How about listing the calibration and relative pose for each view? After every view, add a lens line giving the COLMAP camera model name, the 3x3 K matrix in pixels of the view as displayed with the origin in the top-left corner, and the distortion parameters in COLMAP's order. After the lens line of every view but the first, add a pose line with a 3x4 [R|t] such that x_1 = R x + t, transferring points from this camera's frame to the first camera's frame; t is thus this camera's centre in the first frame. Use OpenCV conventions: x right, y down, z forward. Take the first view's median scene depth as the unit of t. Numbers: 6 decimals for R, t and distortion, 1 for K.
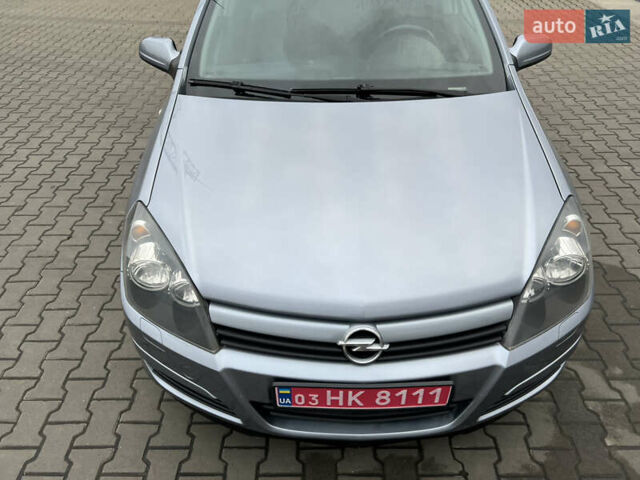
lens RADIAL K [[485.2, 0, 321.2], [0, 485.2, 235.8], [0, 0, 1]] dist [0.054251, -0.067798]
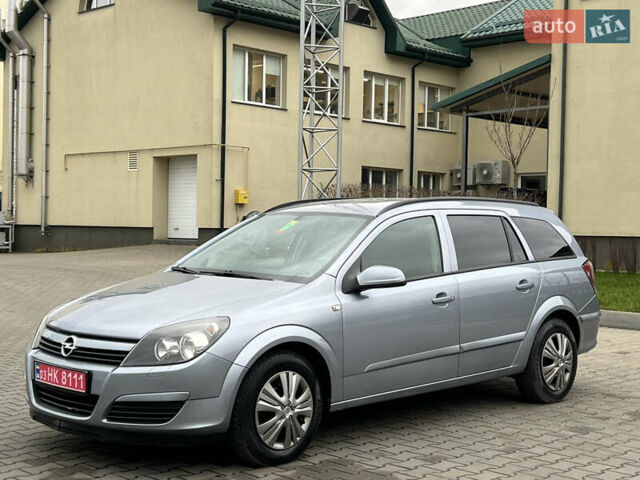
lens RADIAL K [[963.5, 0, 320.0], [0, 963.5, 240.0], [0, 0, 1]] dist [0.264492, -1.017701]
pose [[0.702542, 0.034650, -0.710799, 3.316936], [-0.442293, 0.803737, -0.397975, 0.934105], [0.557505, 0.593975, 0.579984, -0.868513]]
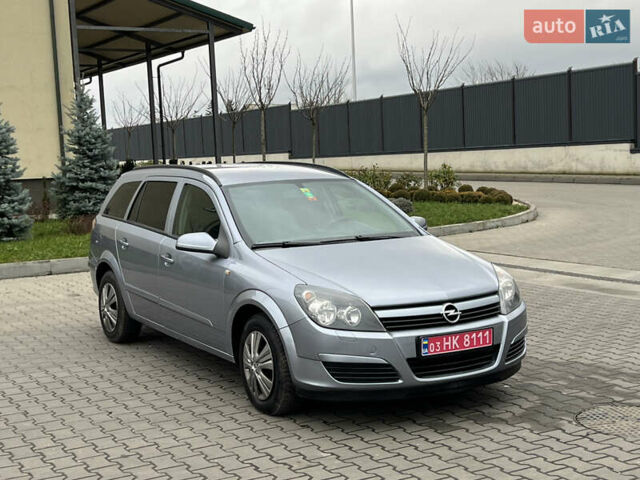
lens RADIAL K [[963.5, 0, 320.0], [0, 963.5, 240.0], [0, 0, 1]] dist [0.264492, -1.017701]
pose [[0.858817, -0.060097, 0.508745, -2.320126], [0.320503, 0.837760, -0.442081, 1.515671], [-0.399639, 0.542721, 0.738744, -1.852243]]
